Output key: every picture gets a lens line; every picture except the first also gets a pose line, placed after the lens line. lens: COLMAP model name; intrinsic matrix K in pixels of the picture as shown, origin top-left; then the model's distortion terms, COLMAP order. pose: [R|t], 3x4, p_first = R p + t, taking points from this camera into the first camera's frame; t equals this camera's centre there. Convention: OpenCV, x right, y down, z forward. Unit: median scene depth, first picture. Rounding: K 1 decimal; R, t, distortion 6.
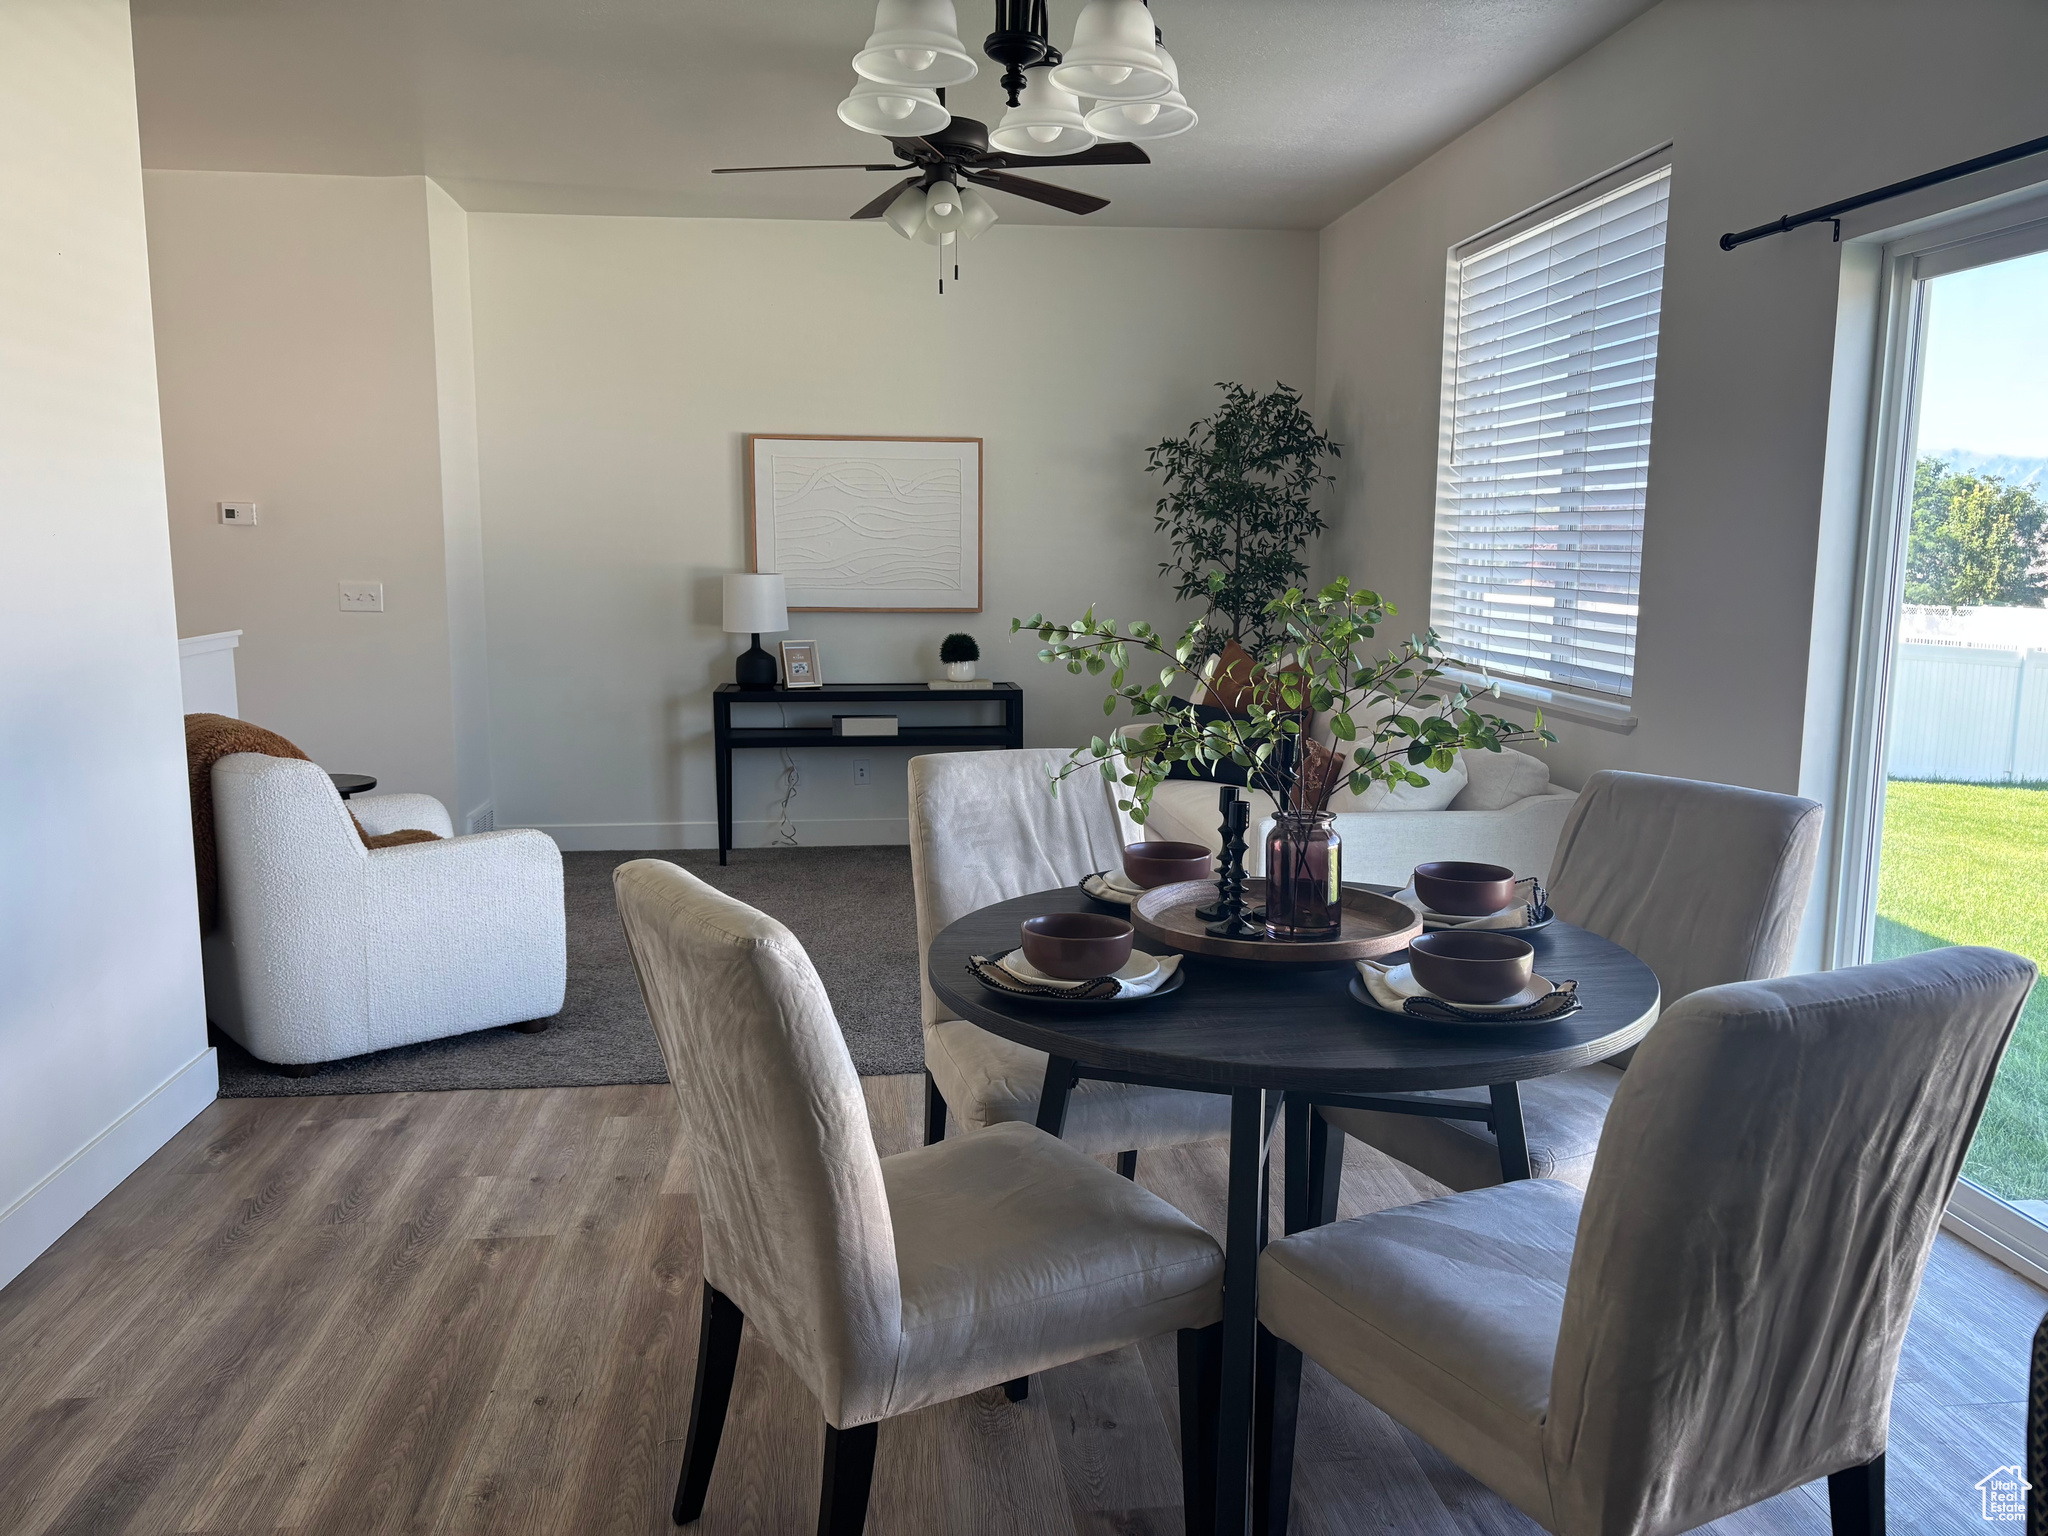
lens RADIAL K [[1549.5, 0, 953.5], [0, 1549.5, 752.8], [0, 0, 1]] dist [0.055684, -0.075687]
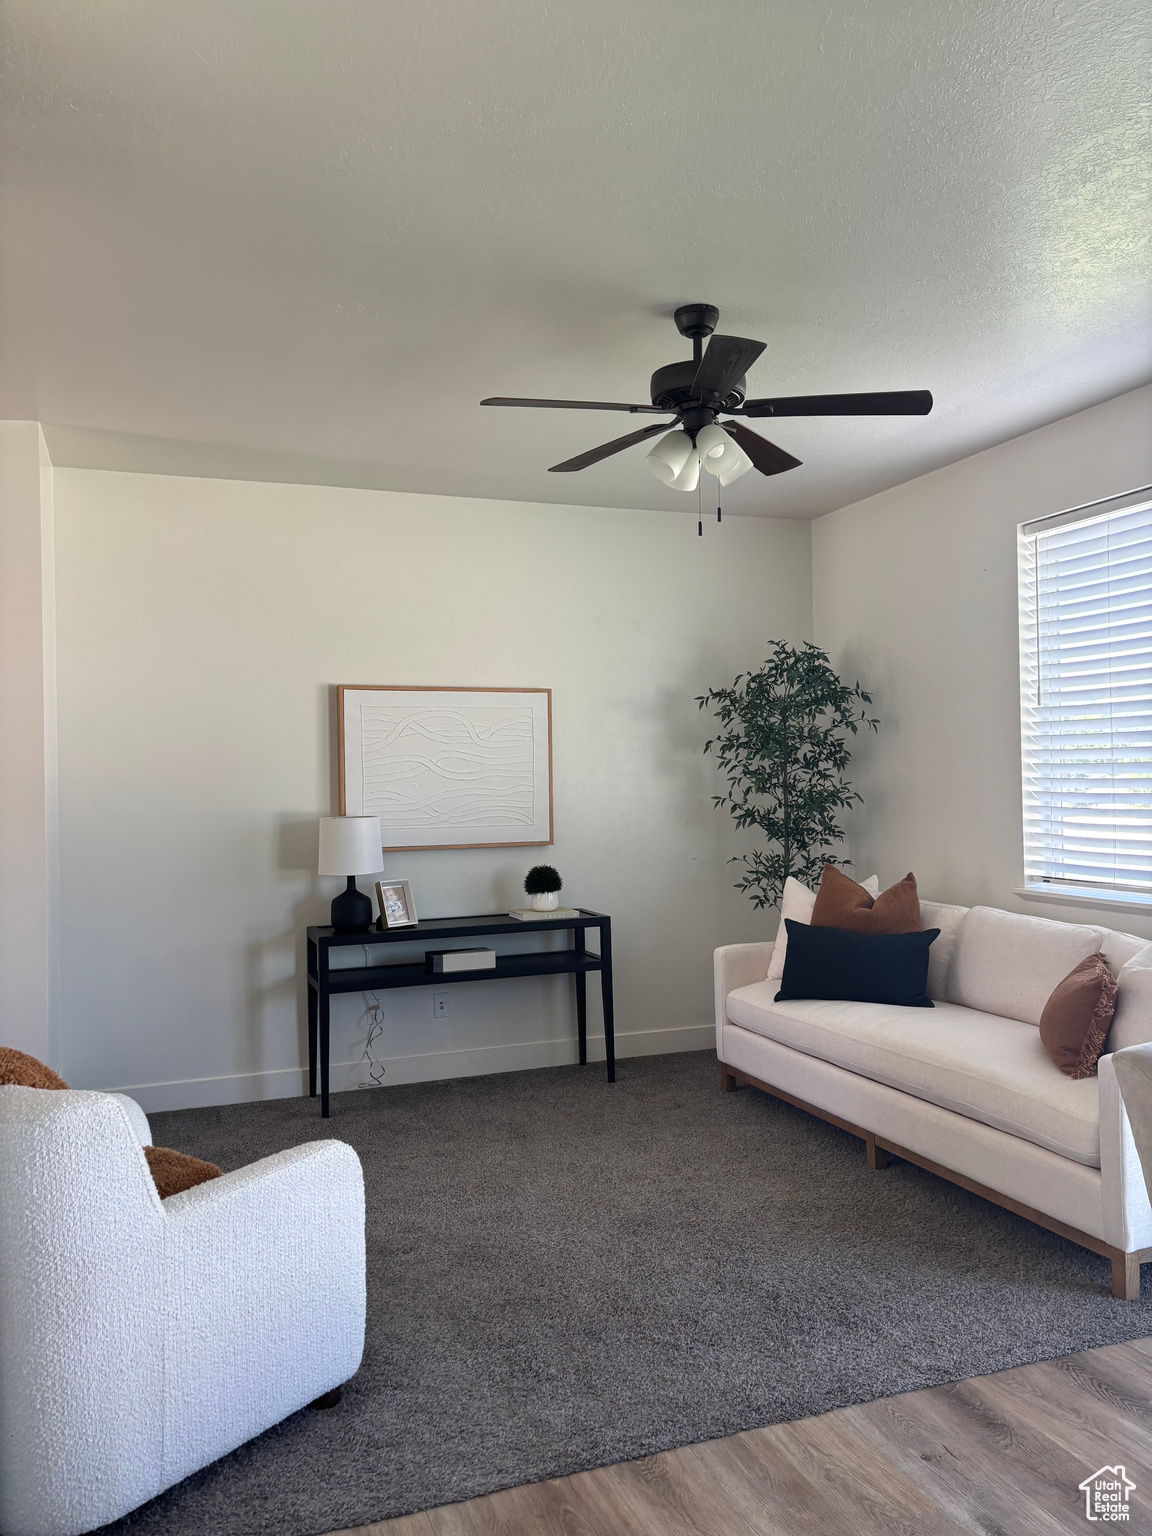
lens RADIAL K [[1162.1, 0, 576.0], [0, 1162.1, 768.0], [0, 0, 1]] dist [0.055684, -0.075687]
pose [[0.962491, -0.018354, 0.270692, -0.191715], [0.057593, 0.988793, -0.137736, -0.032540], [-0.265130, 0.148160, 0.952762, 0.219704]]
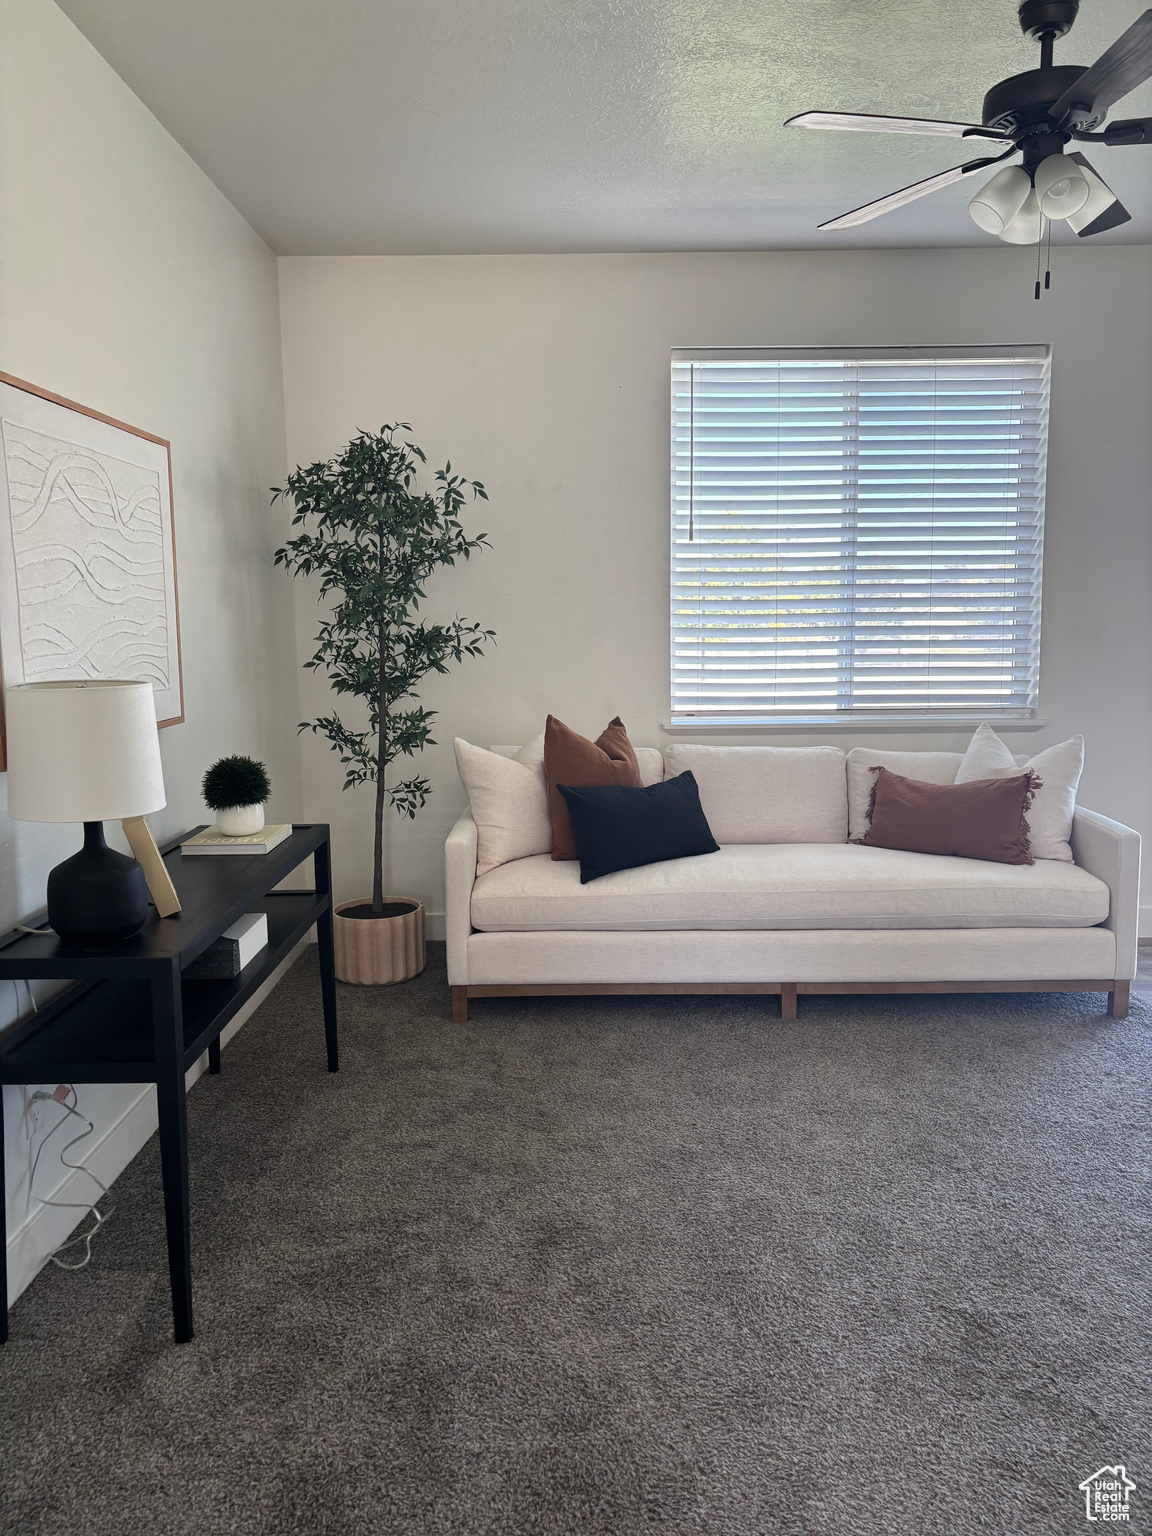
lens RADIAL K [[1162.1, 0, 576.0], [0, 1162.1, 768.0], [0, 0, 1]] dist [0.055684, -0.075687]
pose [[0.070098, -0.140886, 0.987541, -0.450231], [0.136589, 0.982008, 0.130401, -0.116215], [-0.988145, 0.125746, 0.088080, 0.829254]]
